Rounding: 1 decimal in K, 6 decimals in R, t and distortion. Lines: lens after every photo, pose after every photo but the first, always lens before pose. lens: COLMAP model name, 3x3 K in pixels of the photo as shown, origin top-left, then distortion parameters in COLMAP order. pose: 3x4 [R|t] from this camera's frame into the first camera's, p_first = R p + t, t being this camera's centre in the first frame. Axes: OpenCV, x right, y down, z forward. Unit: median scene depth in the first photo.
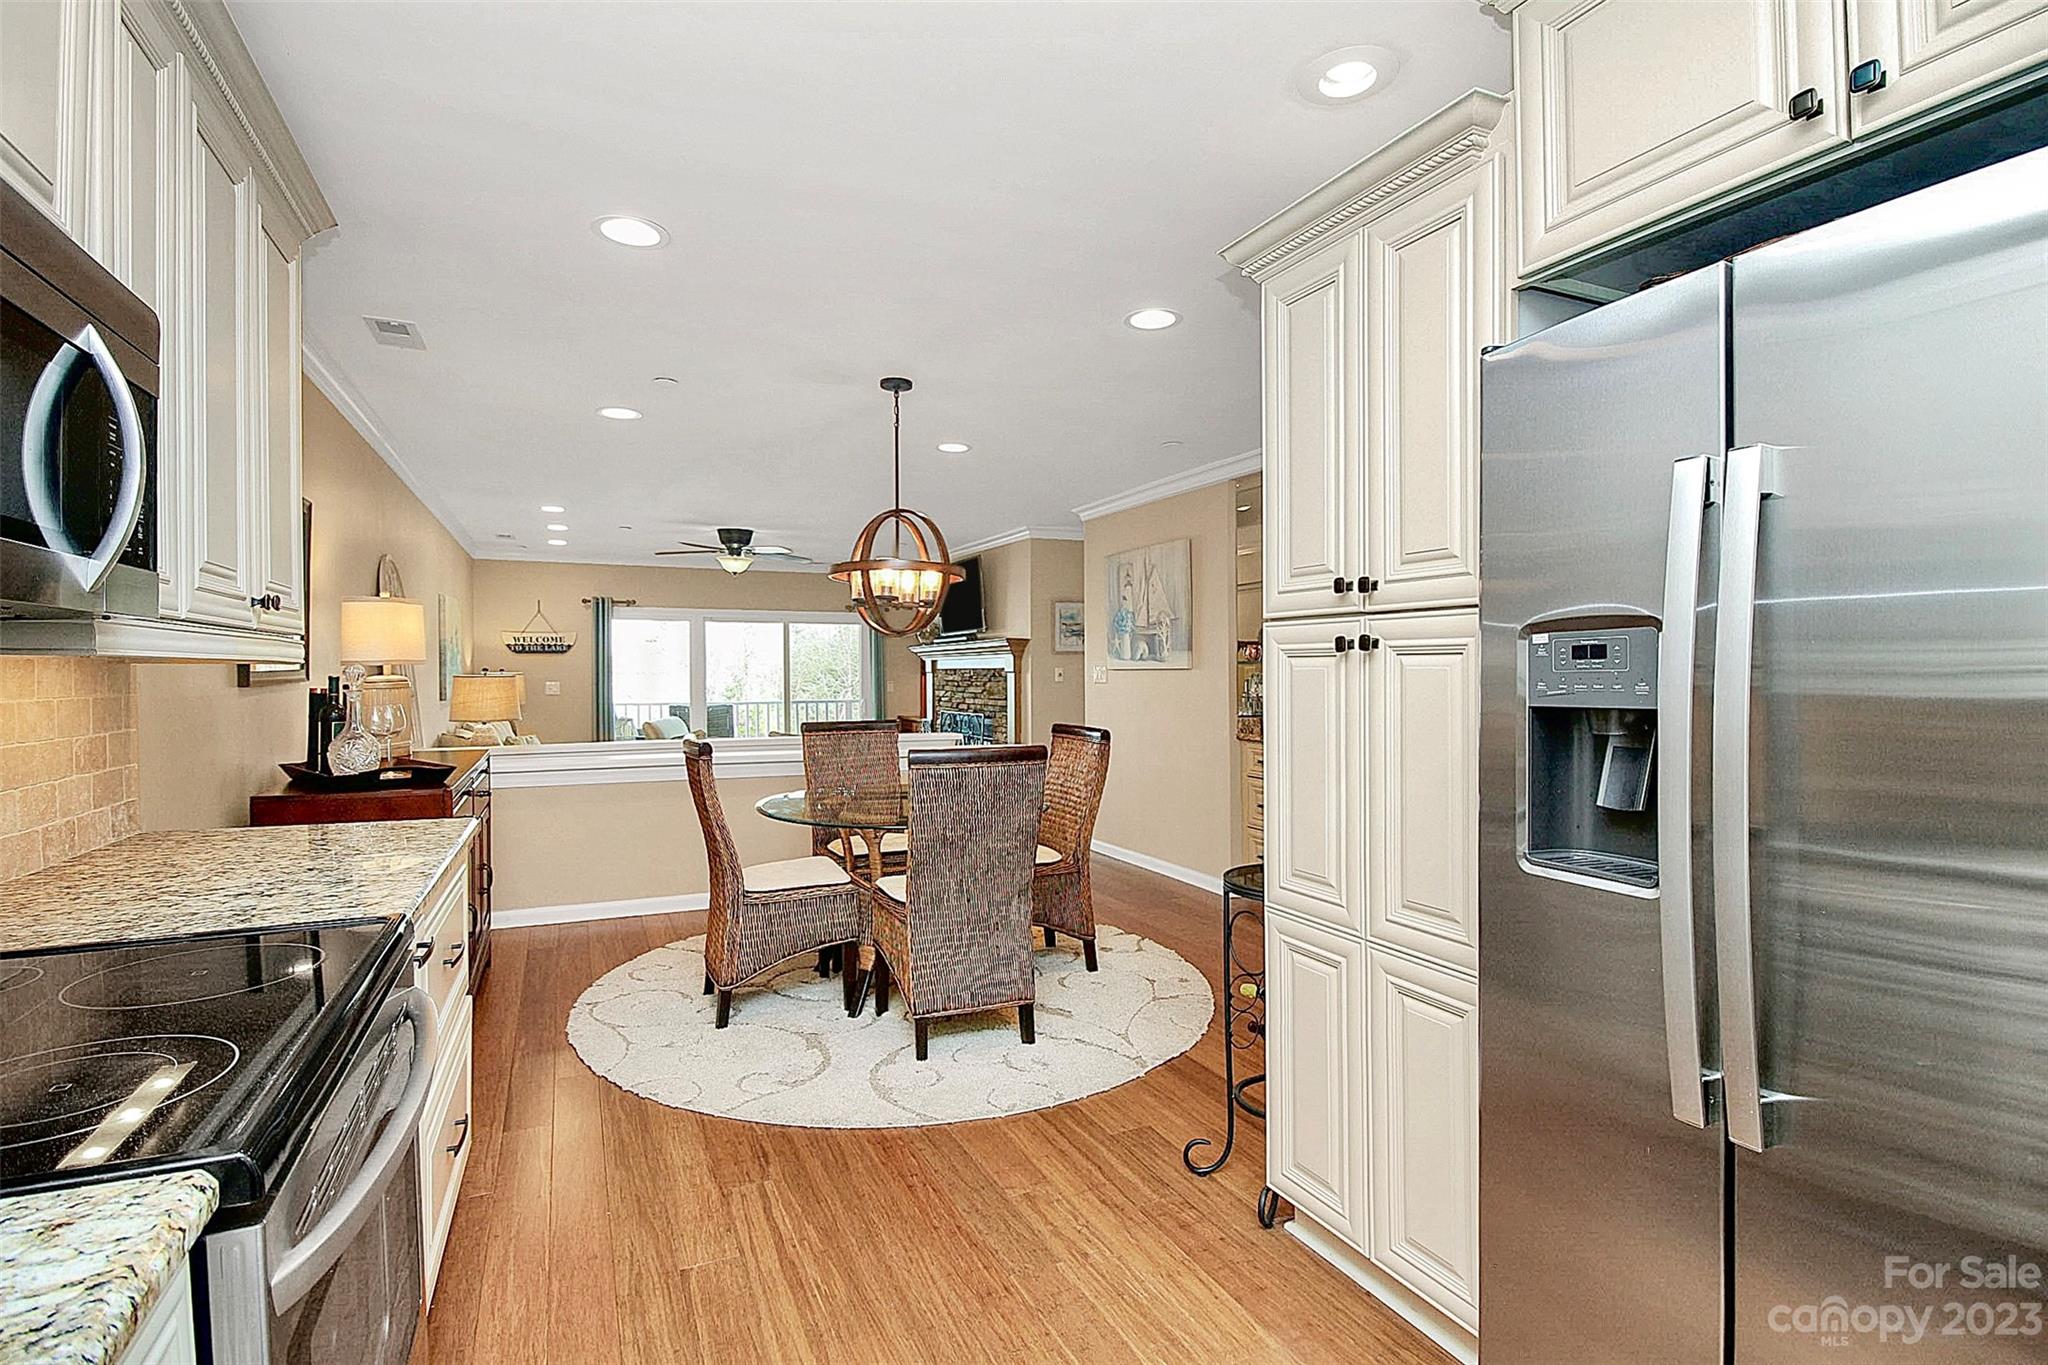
lens RADIAL K [[954.3, 0, 1016.6], [0, 954.3, 671.2], [0, 0, 1]] dist [0.002102, -0.012663]
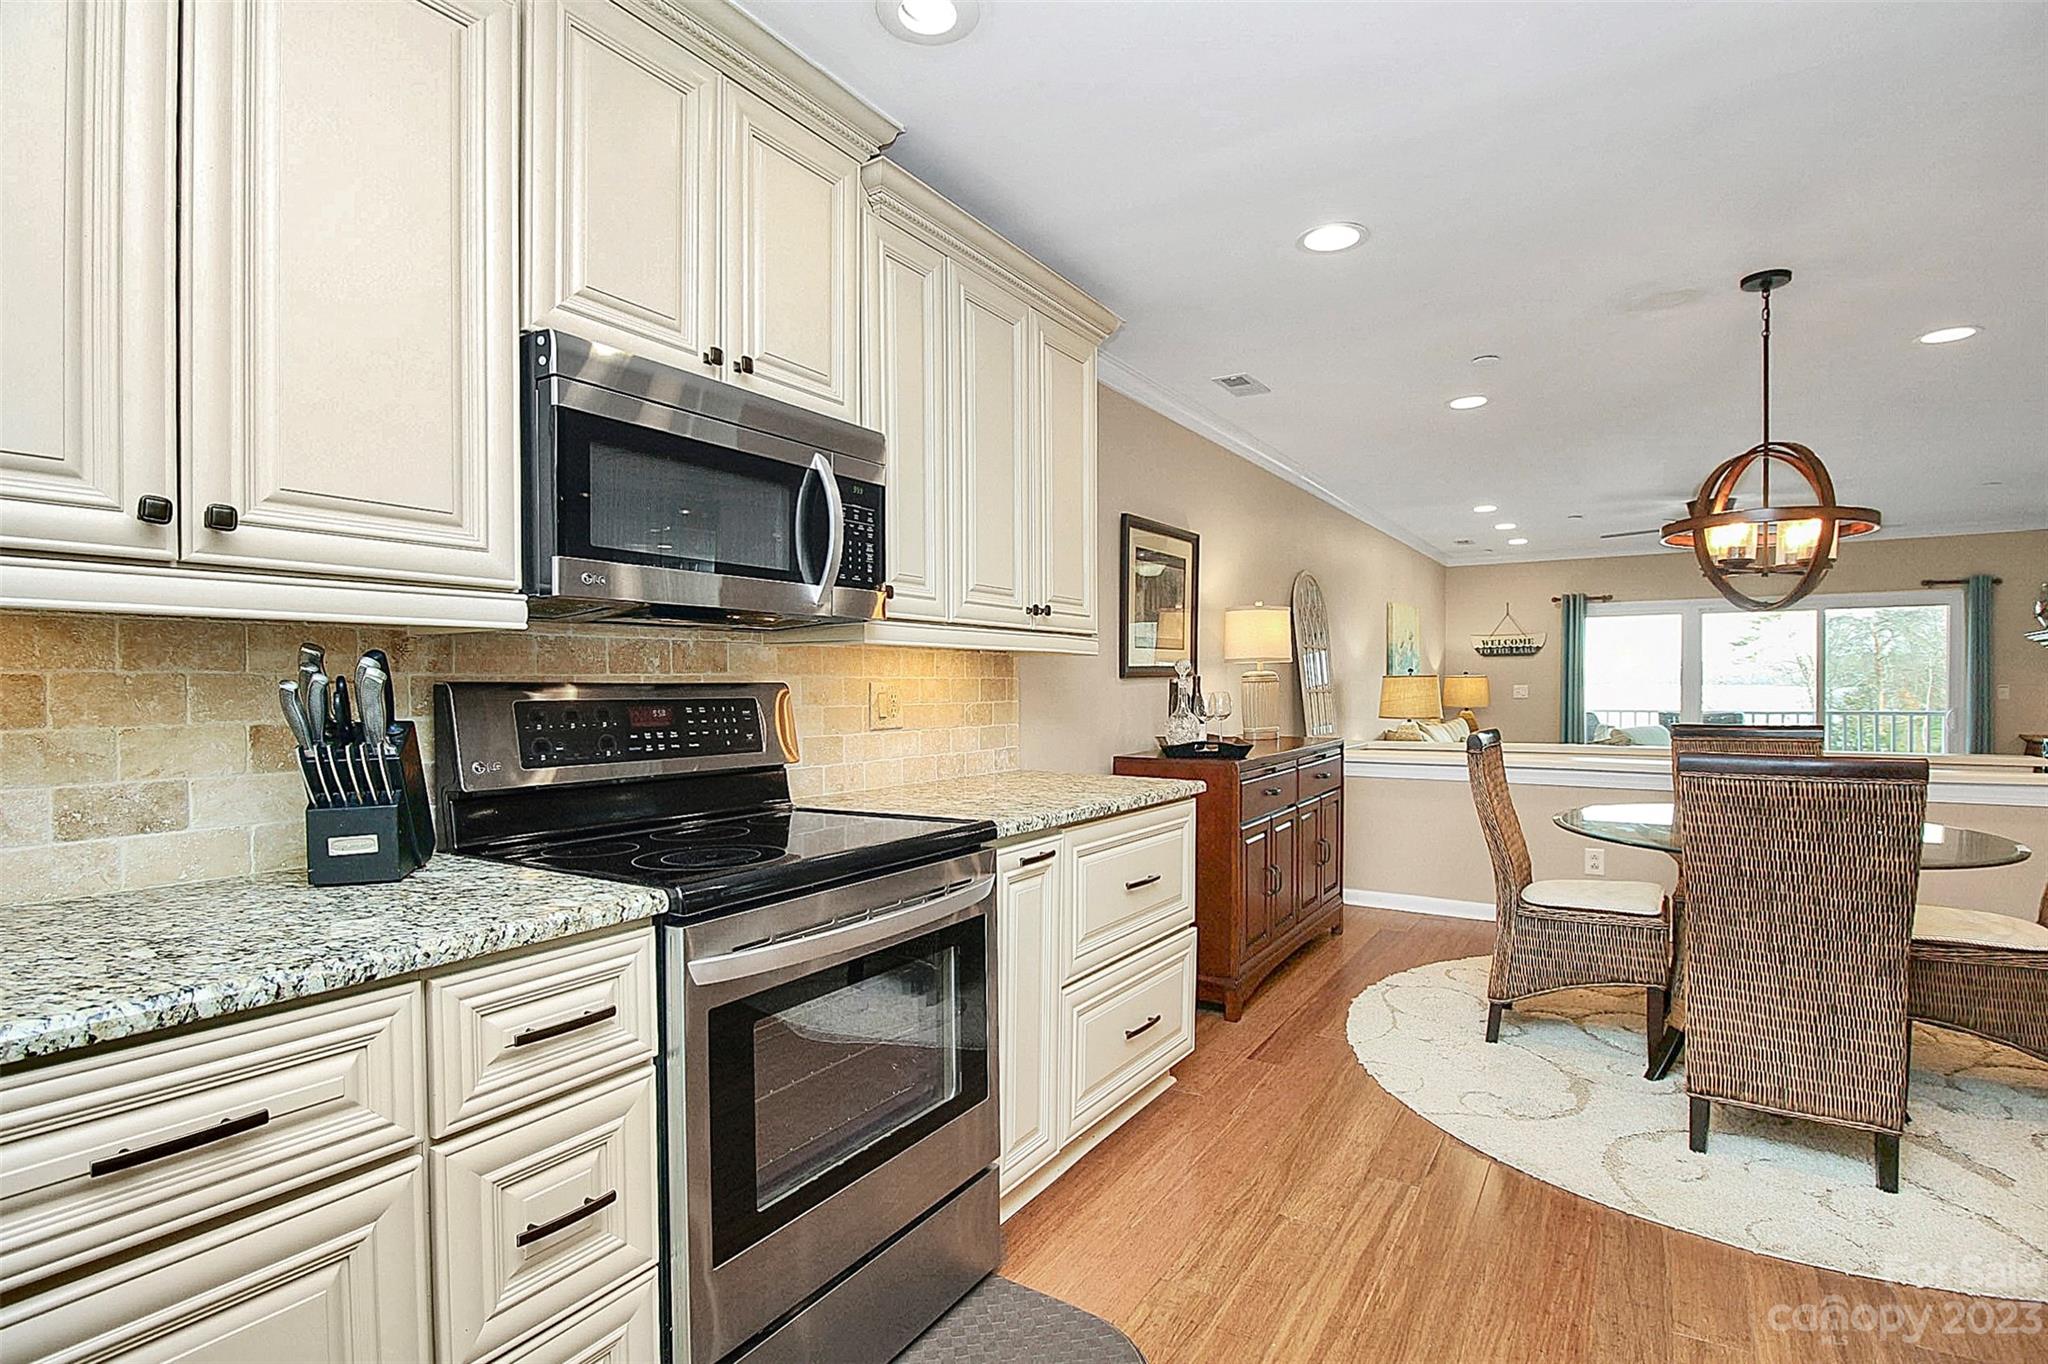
lens RADIAL K [[974.9, 0, 1024.0], [0, 974.9, 682.0], [0, 0, 1]] dist [0.002583, -0.014985]
pose [[0.549355, -0.003659, -0.835581, 0.234673], [0.005879, 0.999983, -0.000514, 0.019831], [0.835568, -0.004631, 0.549367, 0.098256]]
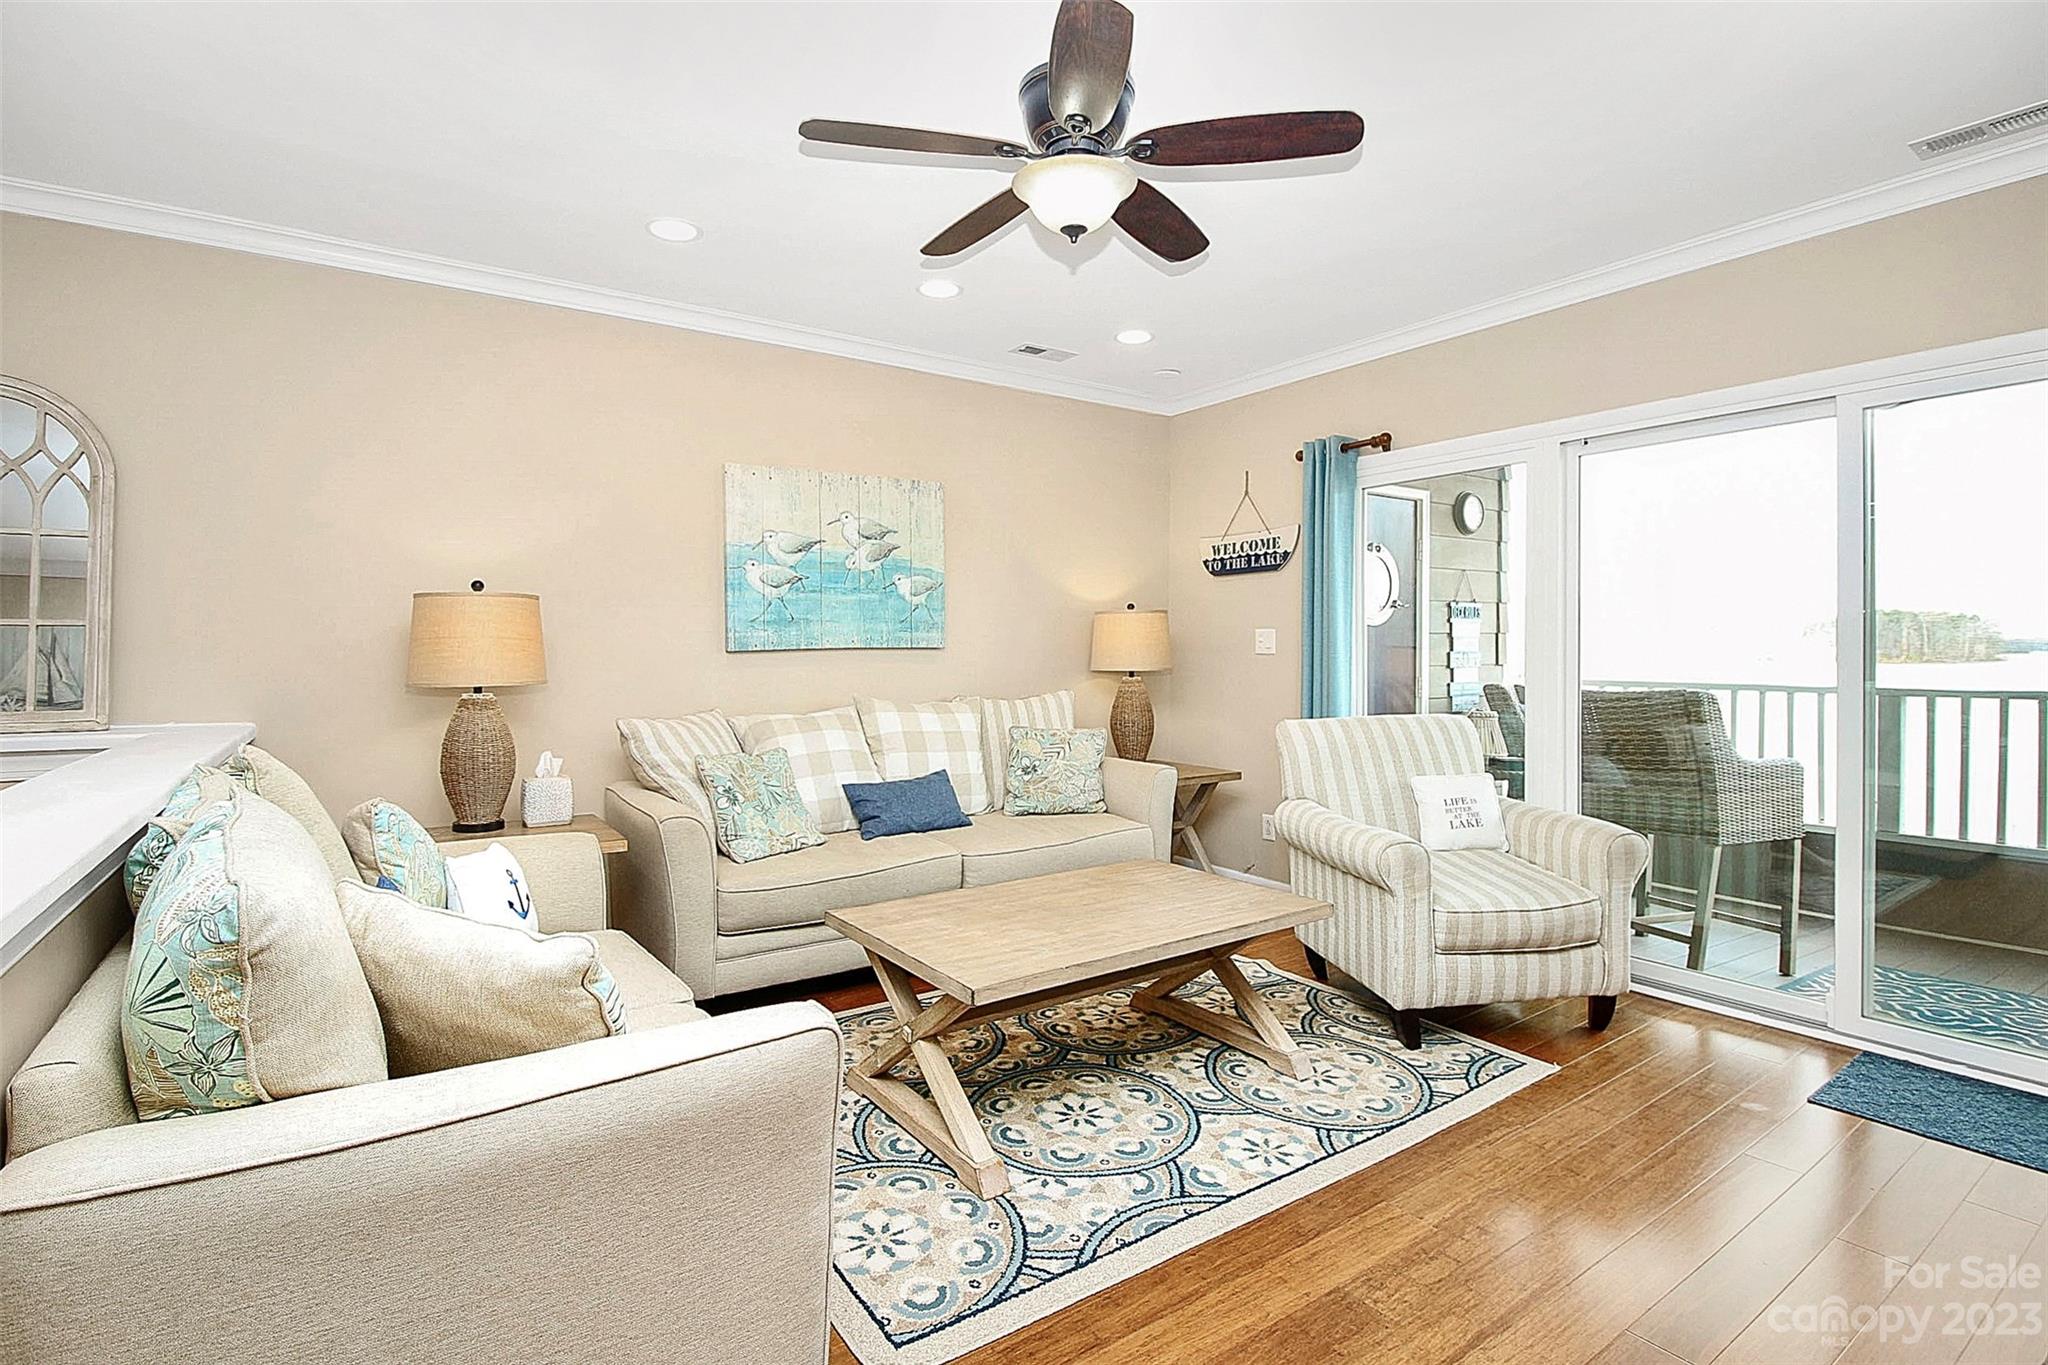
lens RADIAL K [[985.1, 0, 1014.7], [0, 985.1, 666.2], [0, 0, 1]] dist [-0.003411, -0.000537]
pose [[0.183421, 0.018455, -0.982861, 0.013078], [0.003485, 0.999805, 0.019424, 0.073748], [0.983028, -0.006988, 0.183321, 2.712636]]
